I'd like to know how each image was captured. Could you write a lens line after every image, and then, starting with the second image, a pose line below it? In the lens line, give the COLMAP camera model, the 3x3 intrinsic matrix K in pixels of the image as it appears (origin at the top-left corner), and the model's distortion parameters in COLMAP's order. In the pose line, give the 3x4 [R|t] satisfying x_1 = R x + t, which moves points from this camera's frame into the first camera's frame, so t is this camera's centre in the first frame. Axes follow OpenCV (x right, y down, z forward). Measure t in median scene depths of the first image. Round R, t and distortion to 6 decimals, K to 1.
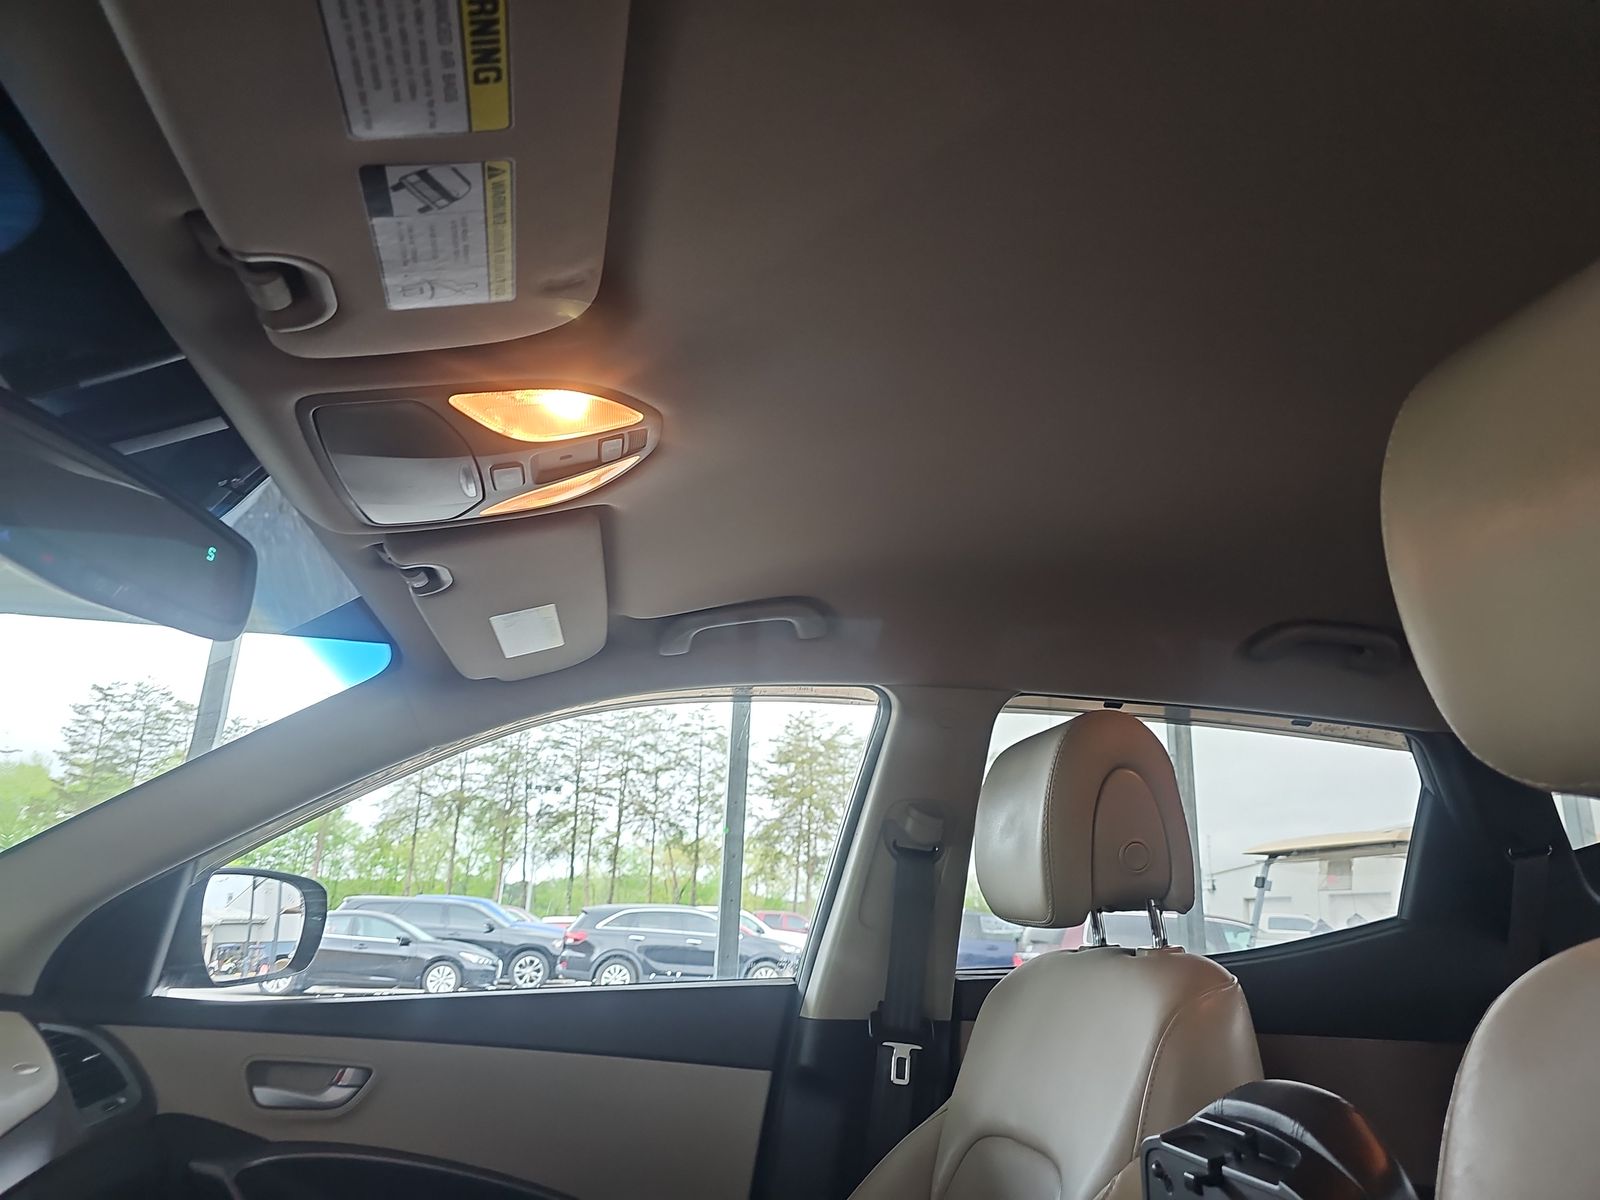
lens RADIAL K [[1071.4, 0, 799.4], [0, 1071.4, 606.1], [0, 0, 1]] dist [0.021119, -0.029795]
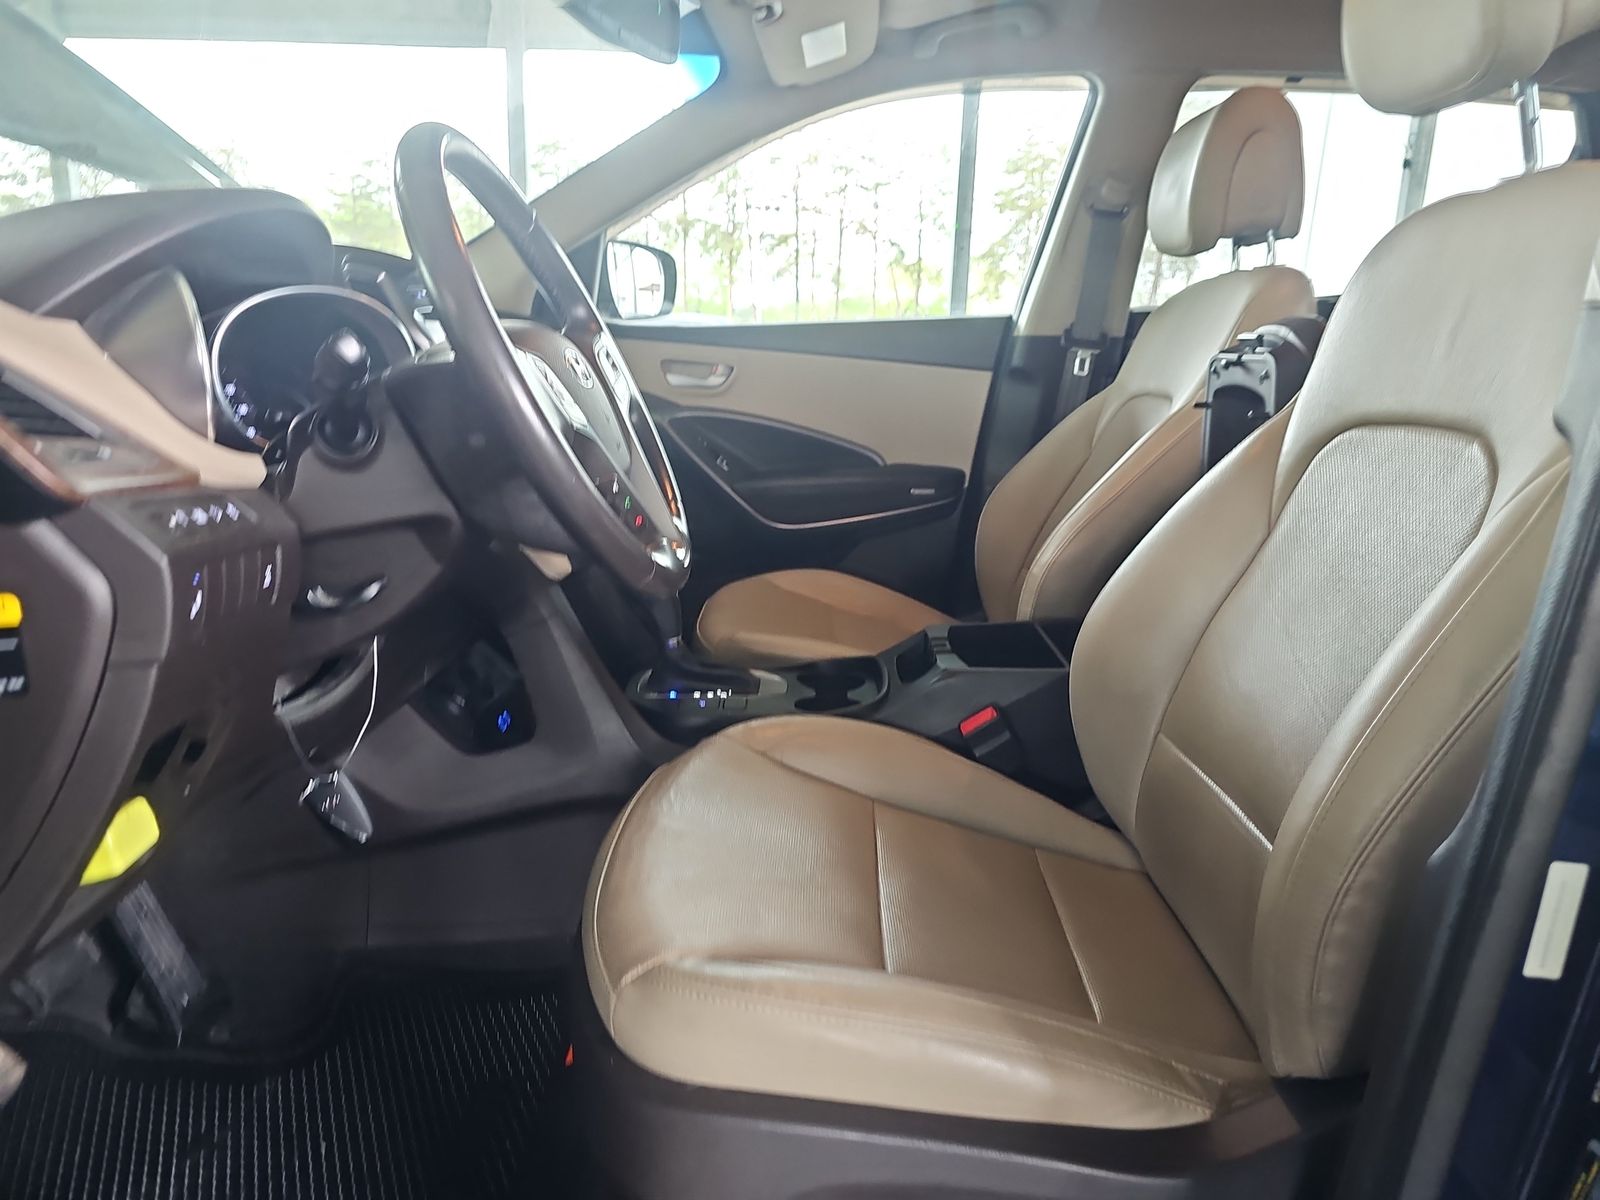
lens RADIAL K [[1071.4, 0, 800.8], [0, 1071.4, 612.4], [0, 0, 1]] dist [0.021119, -0.029795]
pose [[0.980424, 0.037497, -0.193295, 0.012533], [0.065513, 0.863643, 0.499829, -0.030850], [0.185680, -0.502708, 0.844280, -0.428013]]
